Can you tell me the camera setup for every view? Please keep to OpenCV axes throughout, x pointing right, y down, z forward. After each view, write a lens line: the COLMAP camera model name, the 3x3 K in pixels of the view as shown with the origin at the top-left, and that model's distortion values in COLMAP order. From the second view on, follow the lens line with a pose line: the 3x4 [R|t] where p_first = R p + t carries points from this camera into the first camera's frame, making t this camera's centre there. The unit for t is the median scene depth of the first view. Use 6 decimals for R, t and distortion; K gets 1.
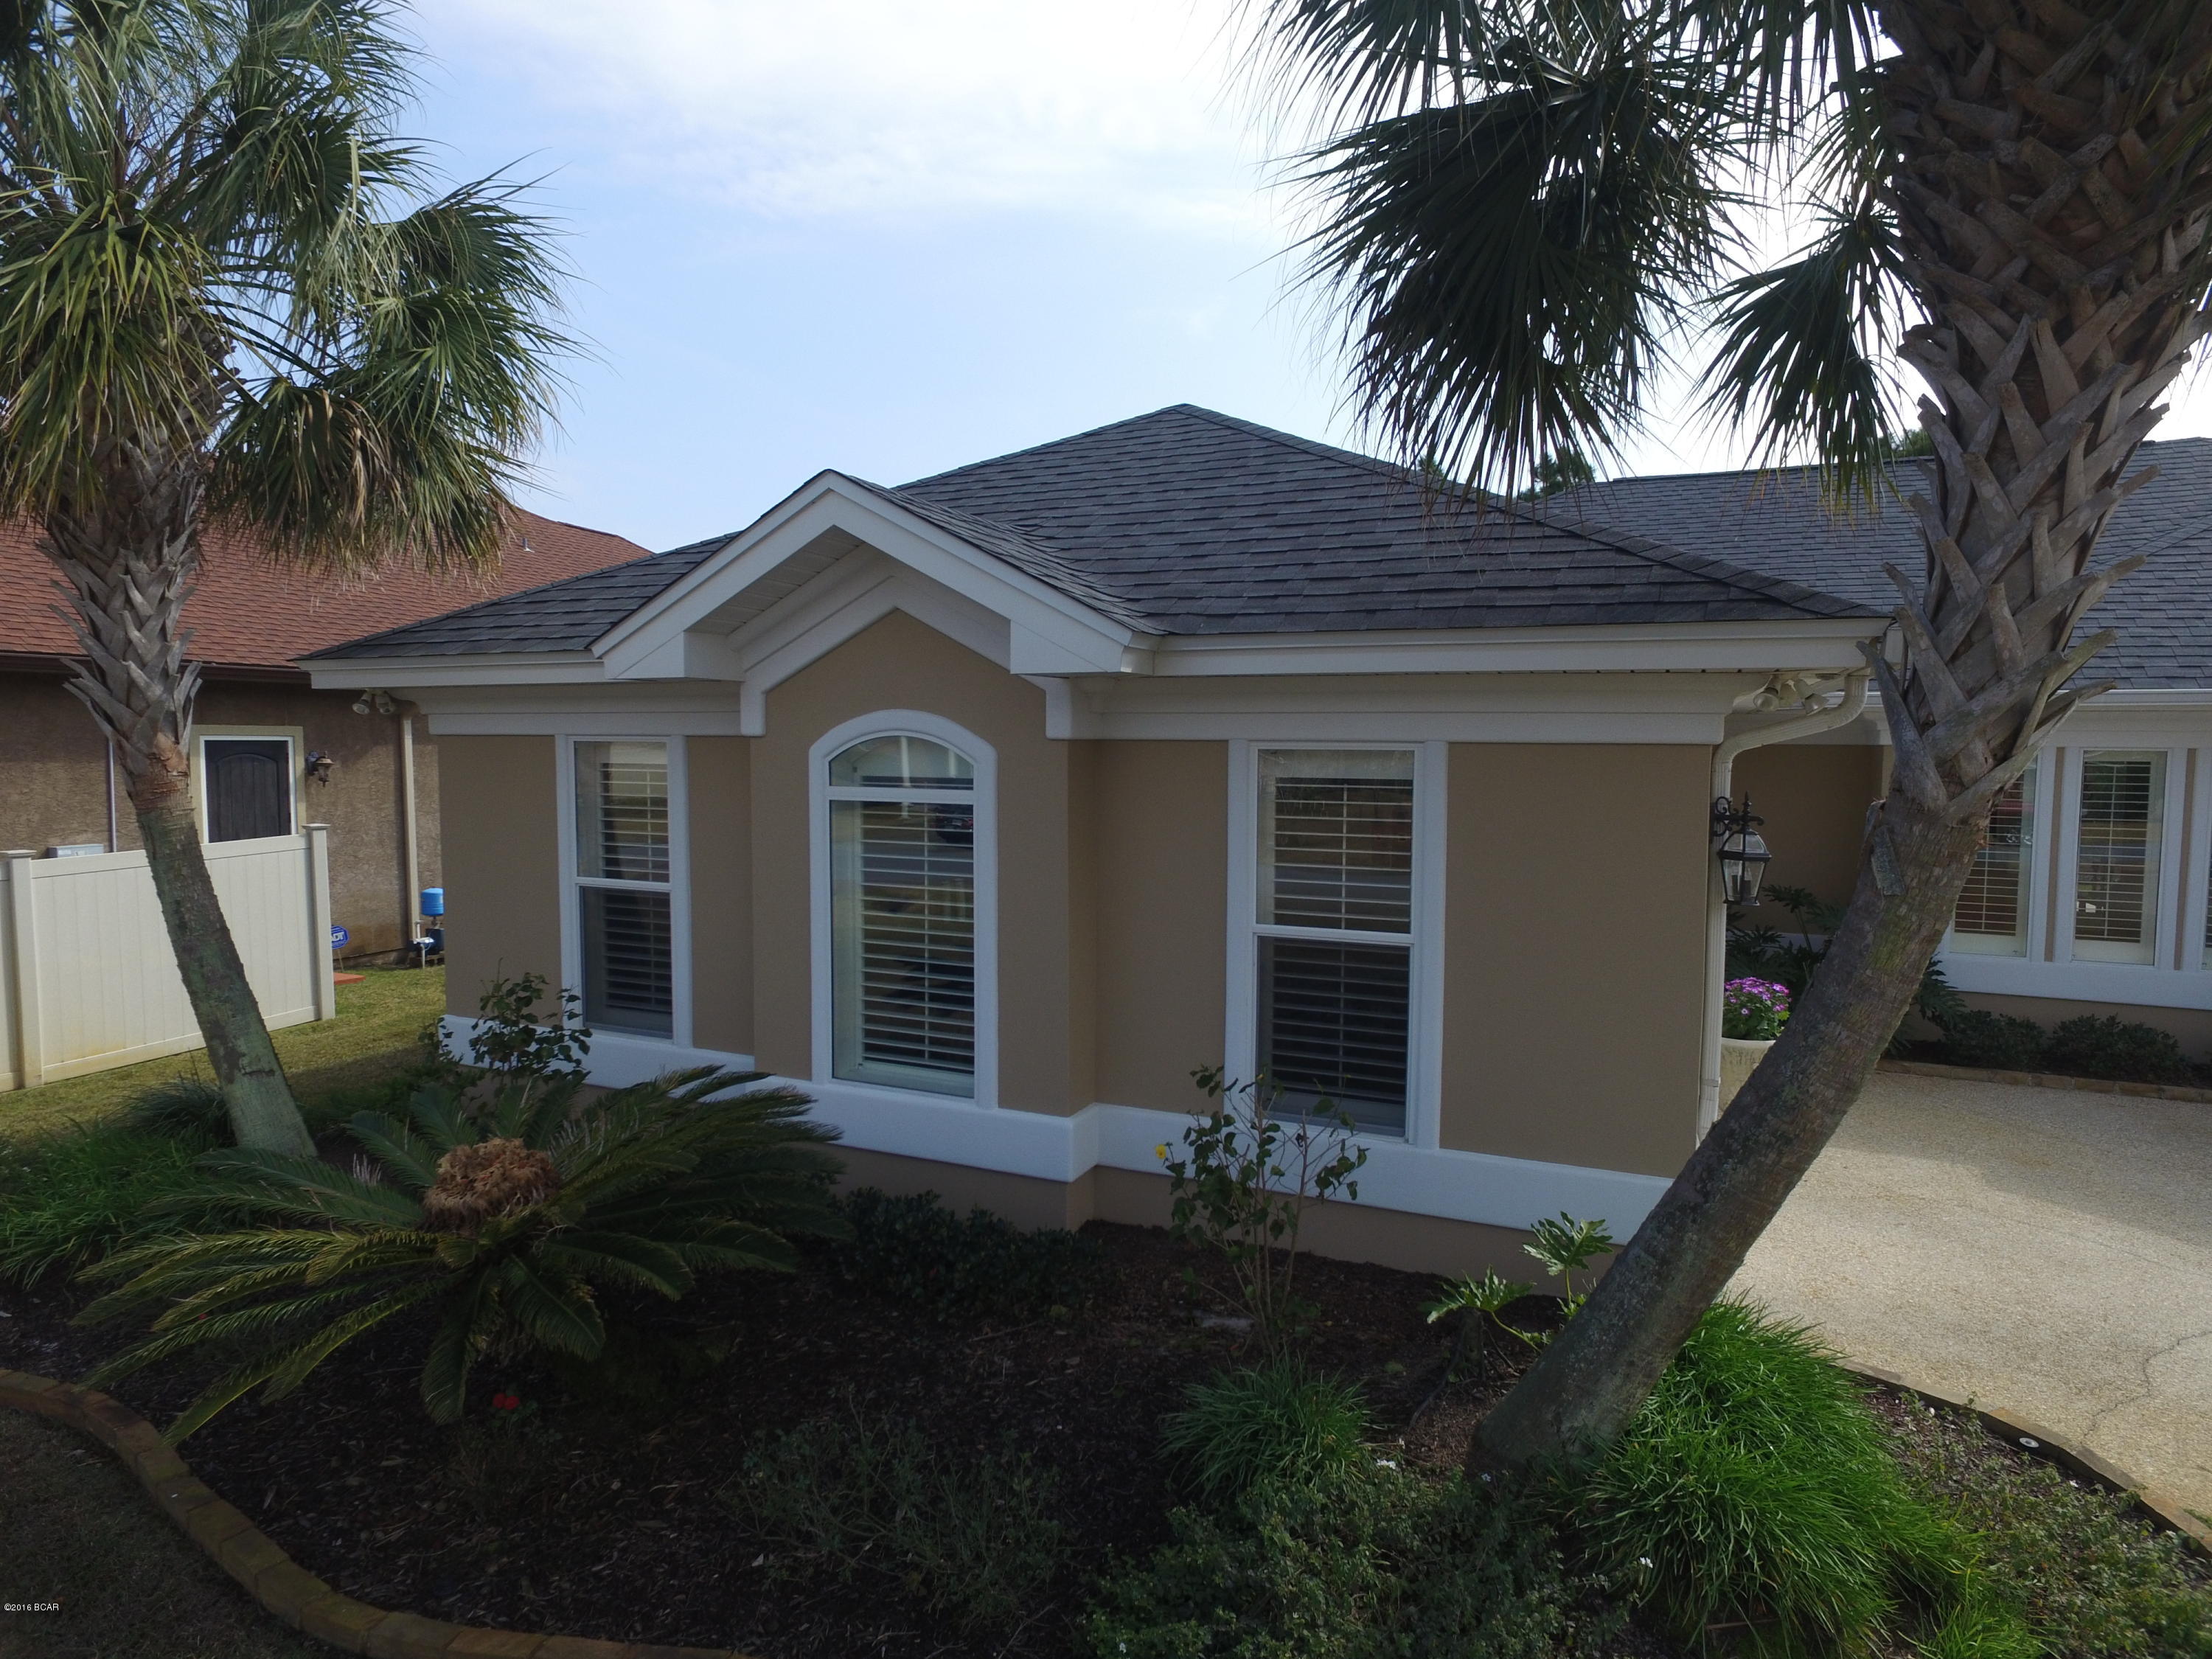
lens RADIAL K [[1288.3, 0, 1101.7], [0, 1288.3, 832.0], [0, 0, 1]] dist [-0.014138, 0.013368]
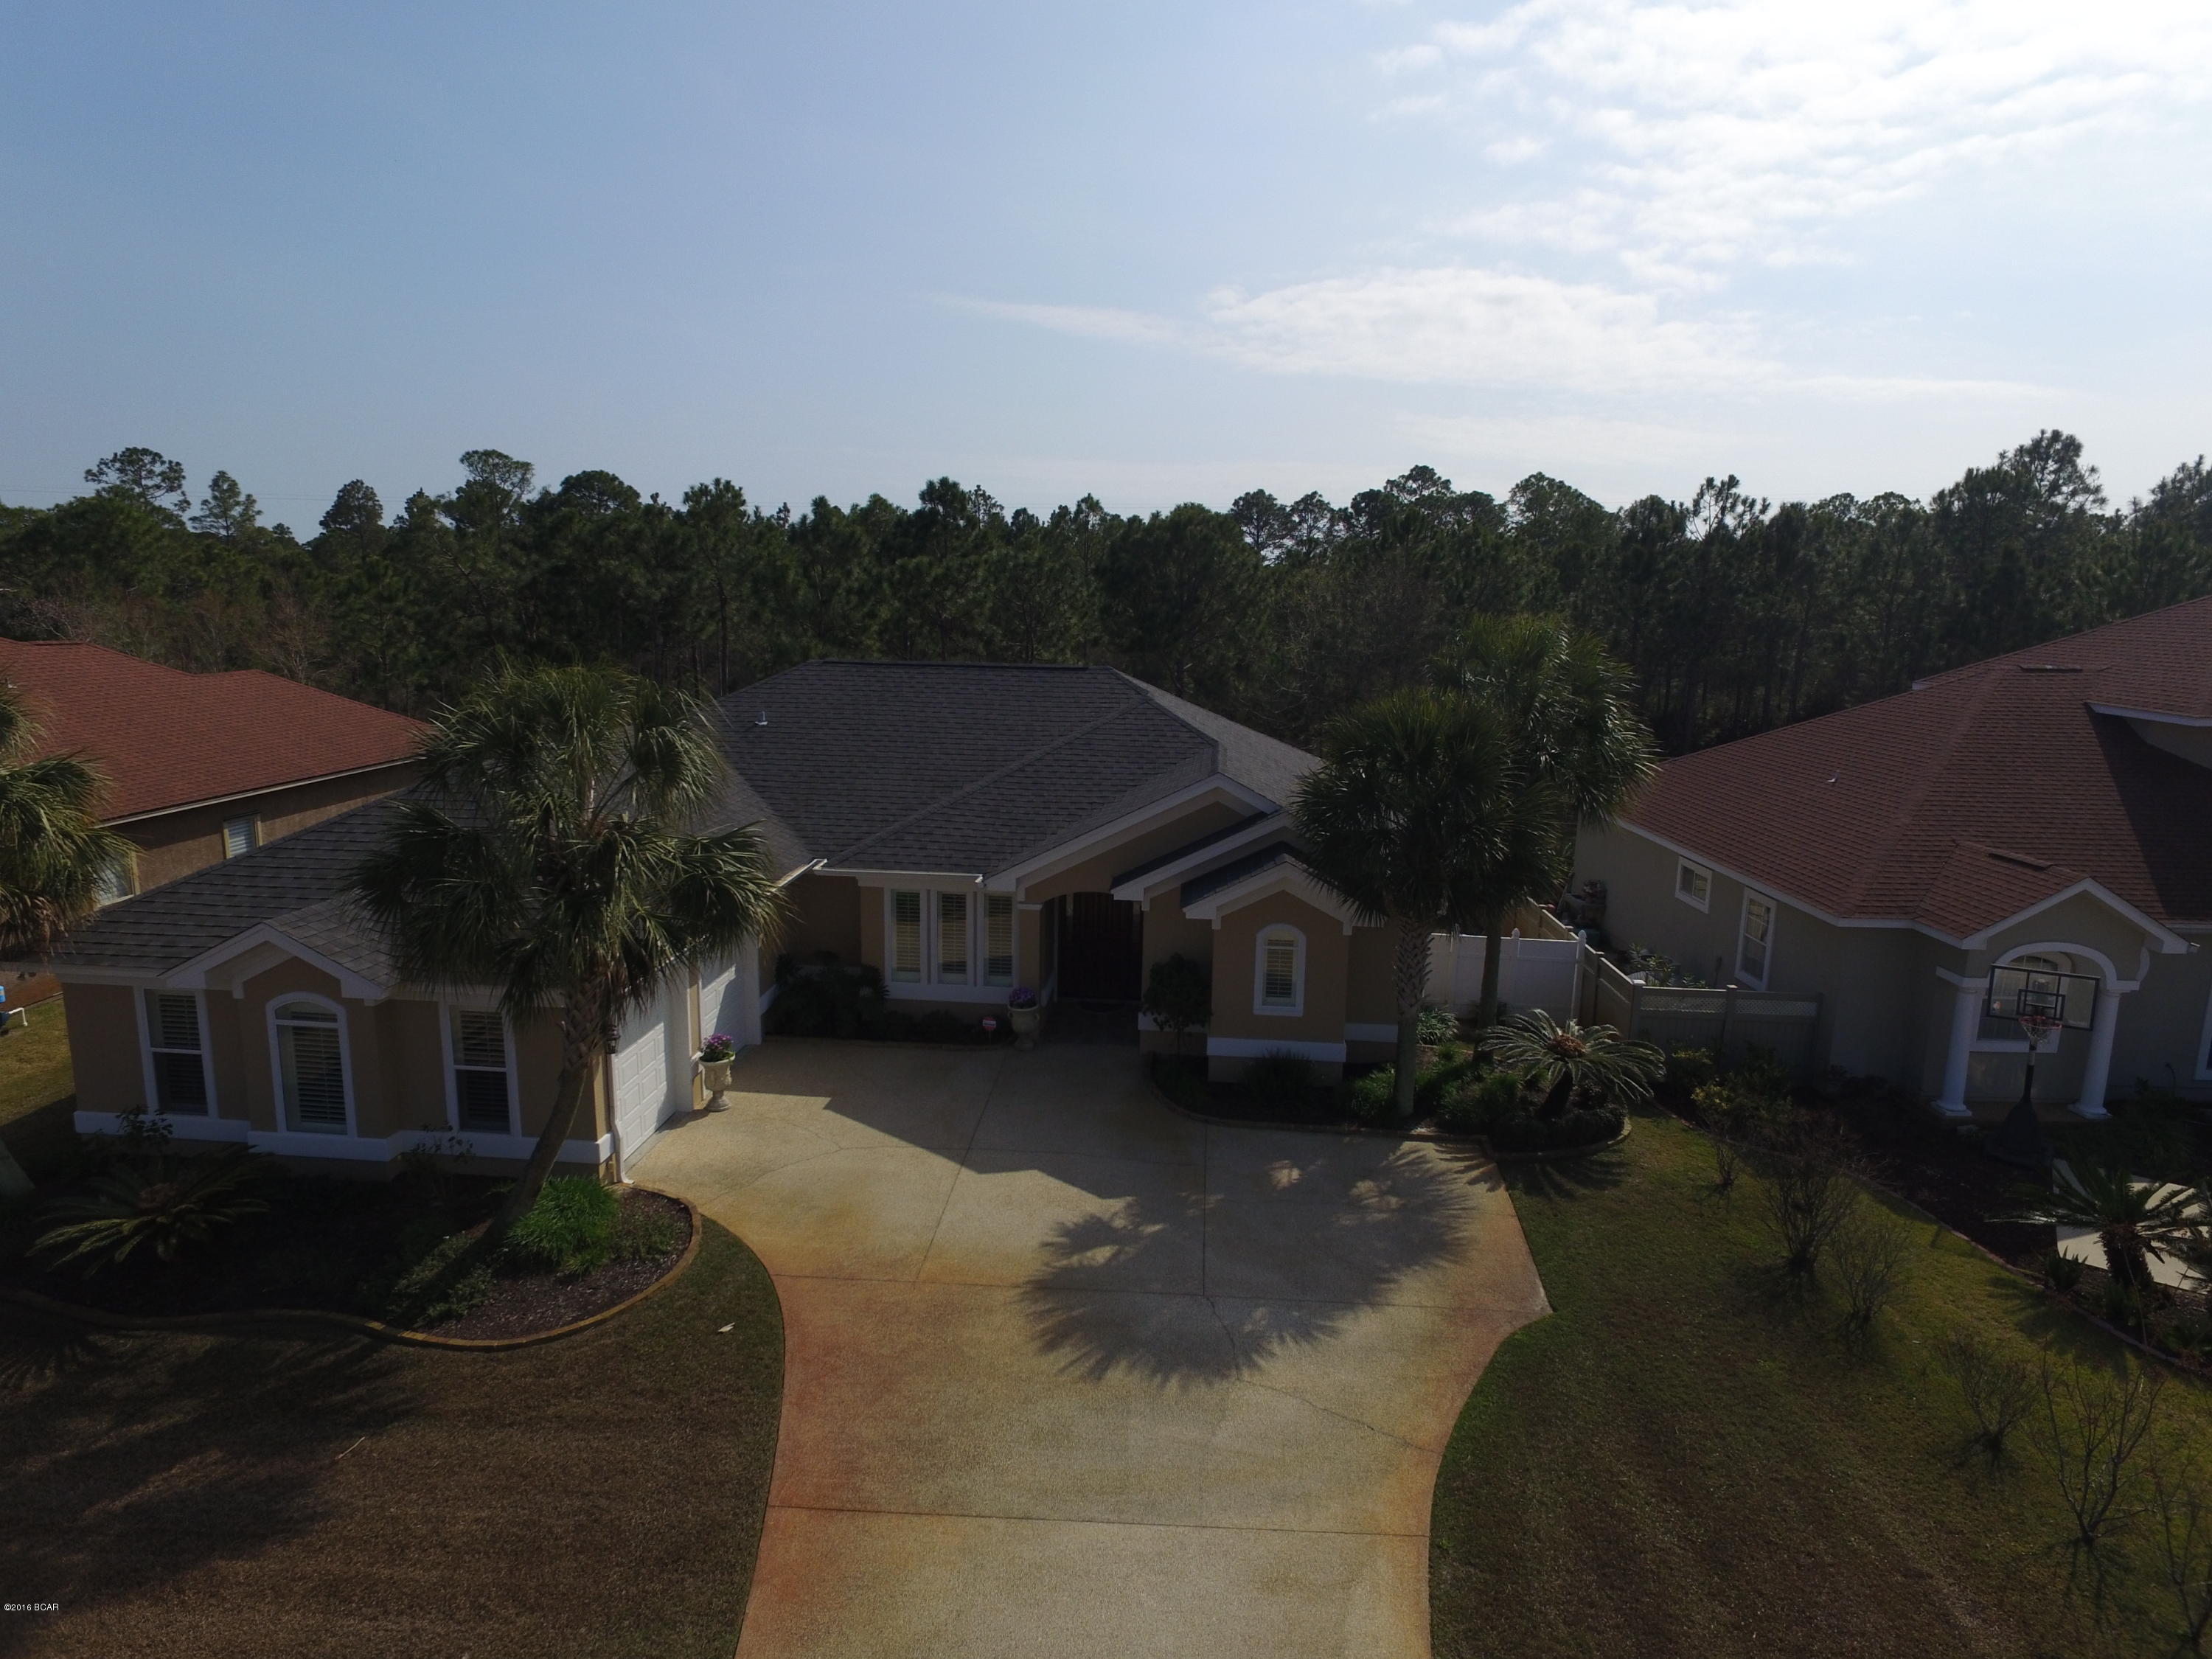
lens RADIAL K [[1280.8, 0, 1101.4], [0, 1280.8, 830.7], [0, 0, 1]] dist [-0.017967, 0.017097]
pose [[0.943748, -0.048589, 0.327076, 0.577640], [0.010215, 0.992957, 0.118034, -0.762181], [-0.330507, -0.108053, 0.937598, -2.055126]]
